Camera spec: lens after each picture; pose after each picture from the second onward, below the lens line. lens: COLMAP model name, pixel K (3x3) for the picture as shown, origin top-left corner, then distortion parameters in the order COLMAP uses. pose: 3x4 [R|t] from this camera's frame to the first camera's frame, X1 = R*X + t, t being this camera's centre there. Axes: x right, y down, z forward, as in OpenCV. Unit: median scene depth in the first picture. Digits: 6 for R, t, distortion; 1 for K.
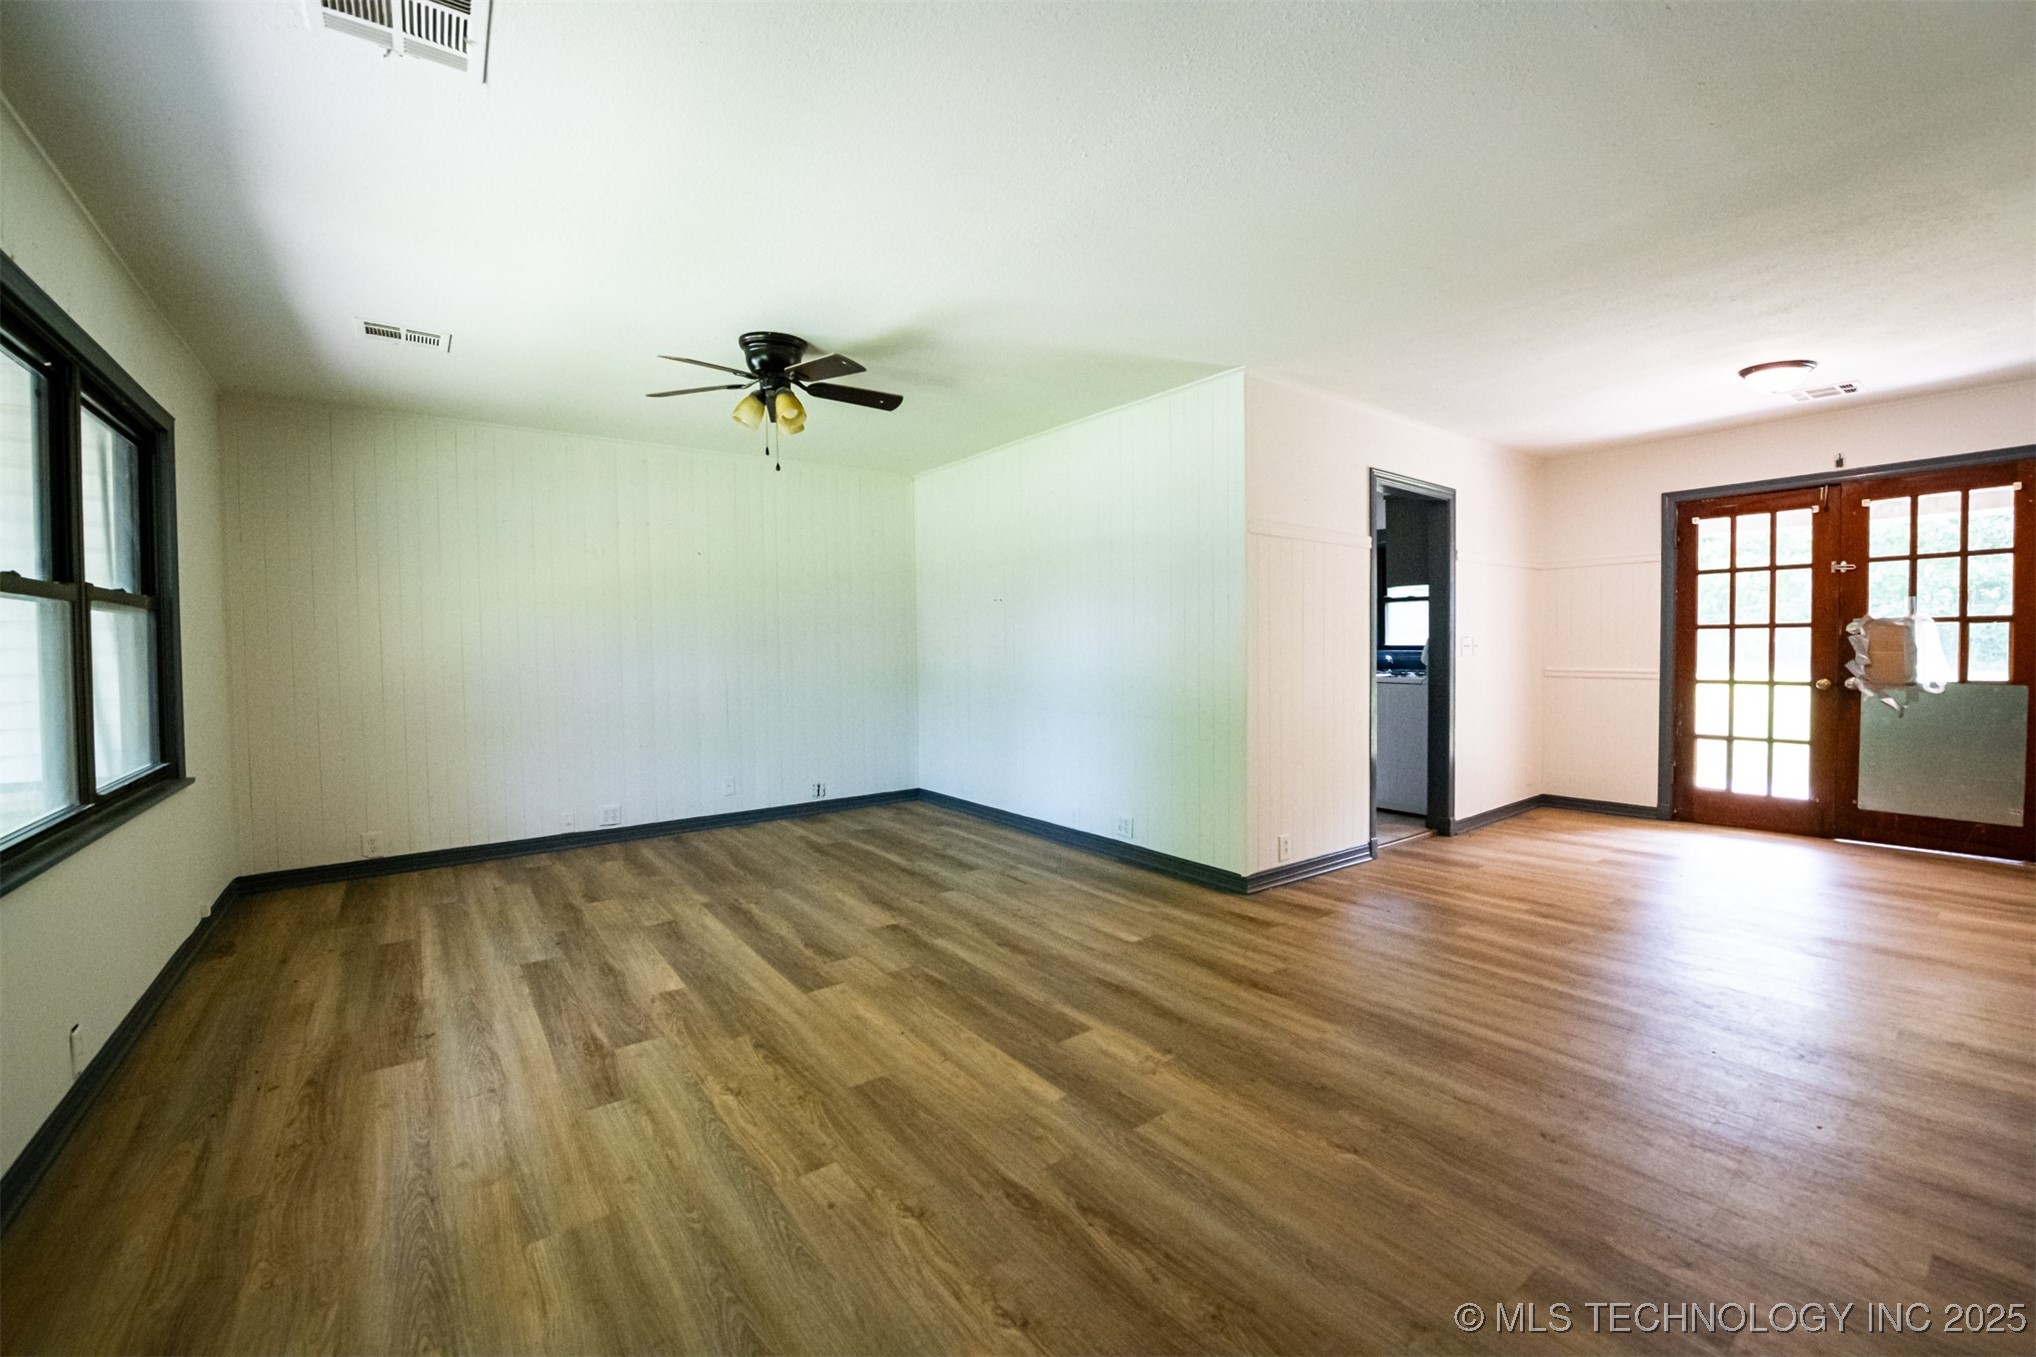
lens RADIAL K [[807.3, 0, 1019.6], [0, 807.3, 667.5], [0, 0, 1]] dist [-0.020924, -0.000105]
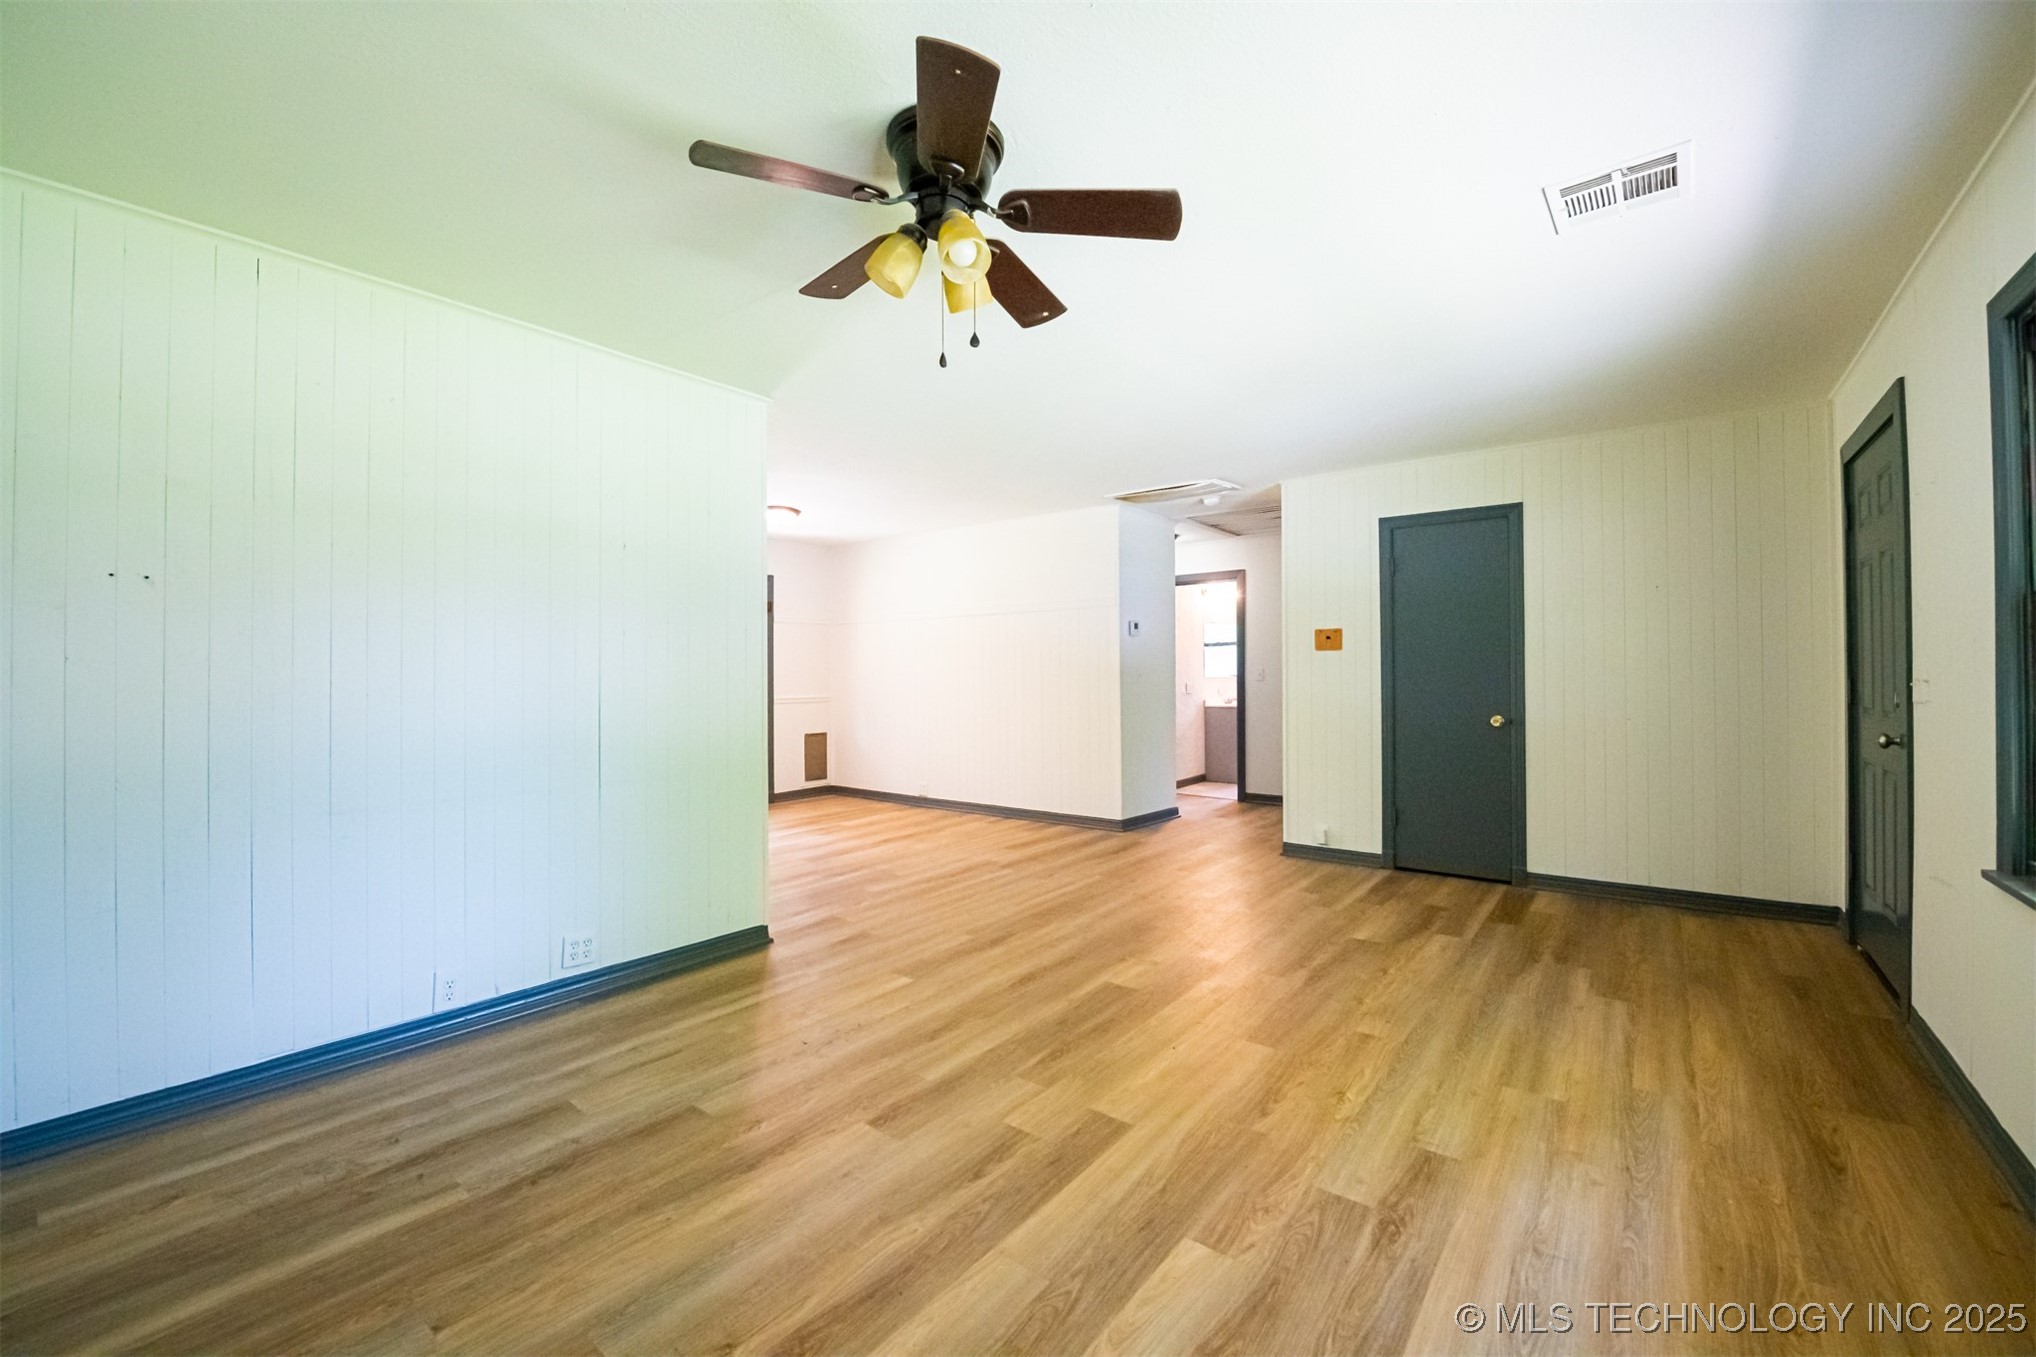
lens RADIAL K [[807.3, 0, 1019.6], [0, 807.3, 667.5], [0, 0, 1]] dist [-0.020924, -0.000105]
pose [[-0.243438, 0.016554, 0.969775, -1.126573], [0.039509, 0.999194, -0.007139, -0.043008], [-0.969111, 0.036577, -0.243896, 1.437813]]
